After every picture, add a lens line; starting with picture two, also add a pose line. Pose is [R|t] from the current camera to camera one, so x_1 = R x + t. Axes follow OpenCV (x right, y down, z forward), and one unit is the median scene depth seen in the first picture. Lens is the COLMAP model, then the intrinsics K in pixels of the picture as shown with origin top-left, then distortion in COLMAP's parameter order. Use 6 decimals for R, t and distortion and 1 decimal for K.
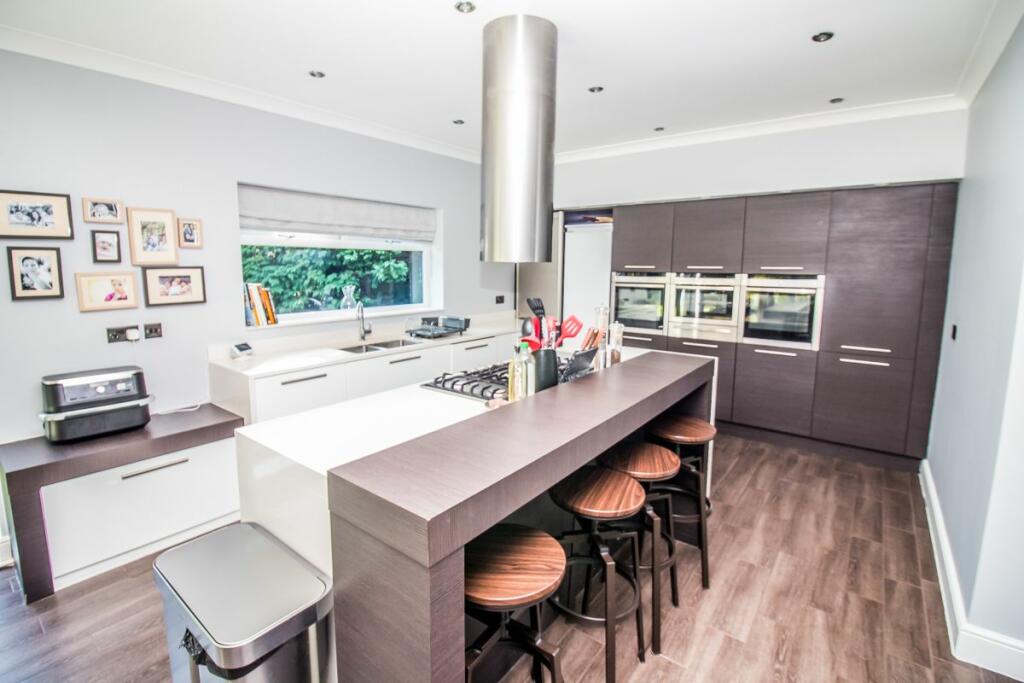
lens RADIAL K [[475.9, 0, 503.8], [0, 475.9, 336.6], [0, 0, 1]] dist [-0.013313, -0.005437]
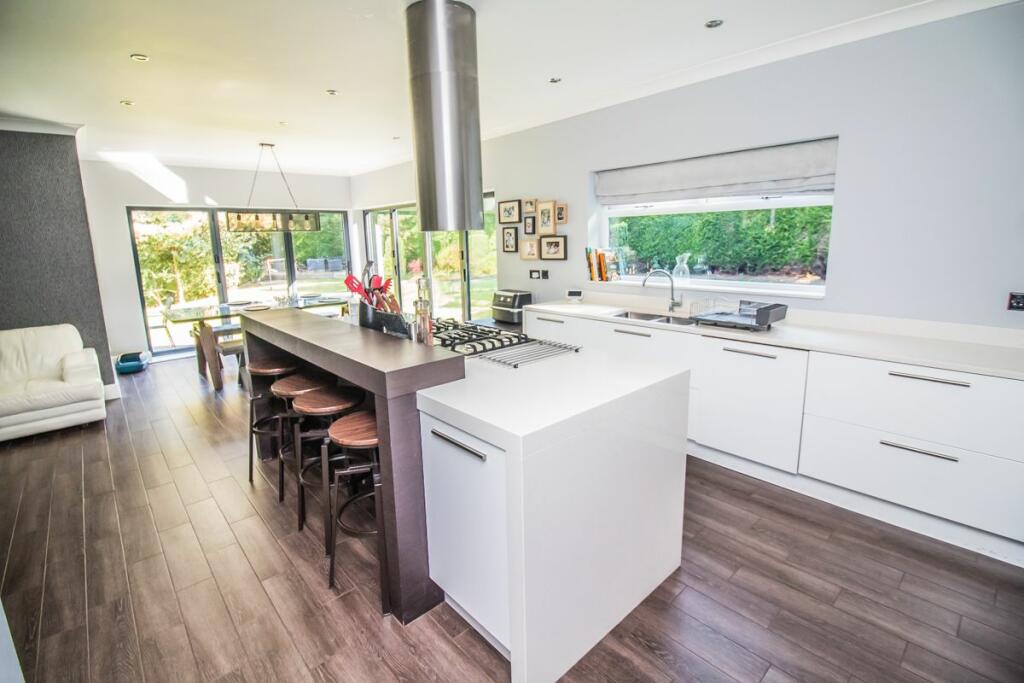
lens RADIAL K [[475.9, 0, 507.8], [0, 475.9, 340.2], [0, 0, 1]] dist [-0.013313, -0.005437]
pose [[-0.182882, 0.202431, -0.962069, 1.002265], [-0.126862, 0.965532, 0.227275, -0.161292], [0.974915, 0.163614, -0.150898, 1.208331]]
